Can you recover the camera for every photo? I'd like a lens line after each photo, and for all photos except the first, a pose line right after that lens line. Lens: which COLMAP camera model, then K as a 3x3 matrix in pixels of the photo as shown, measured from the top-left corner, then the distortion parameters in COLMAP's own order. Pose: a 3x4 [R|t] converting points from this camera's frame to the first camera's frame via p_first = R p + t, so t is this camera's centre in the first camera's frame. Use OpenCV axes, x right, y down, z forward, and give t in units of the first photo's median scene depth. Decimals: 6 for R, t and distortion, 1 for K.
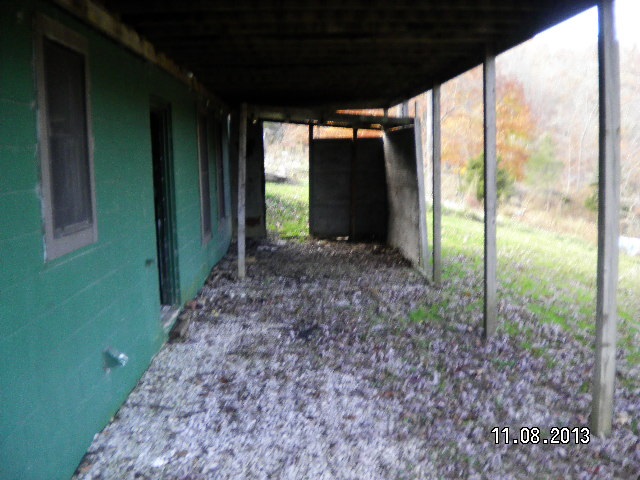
lens RADIAL K [[662.0, 0, 320.0], [0, 662.0, 240.0], [0, 0, 1]] dist [-0.070776, -0.177757]
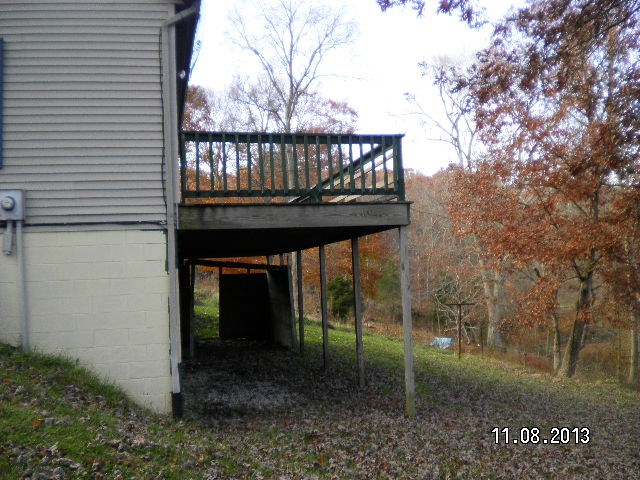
lens RADIAL K [[662.0, 0, 320.0], [0, 662.0, 240.0], [0, 0, 1]] dist [-0.070776, -0.177757]
pose [[0.979400, -0.001500, 0.201923, -0.103348], [0.038183, 0.983308, -0.177895, 0.055520], [-0.198285, 0.181940, 0.963110, -0.593865]]
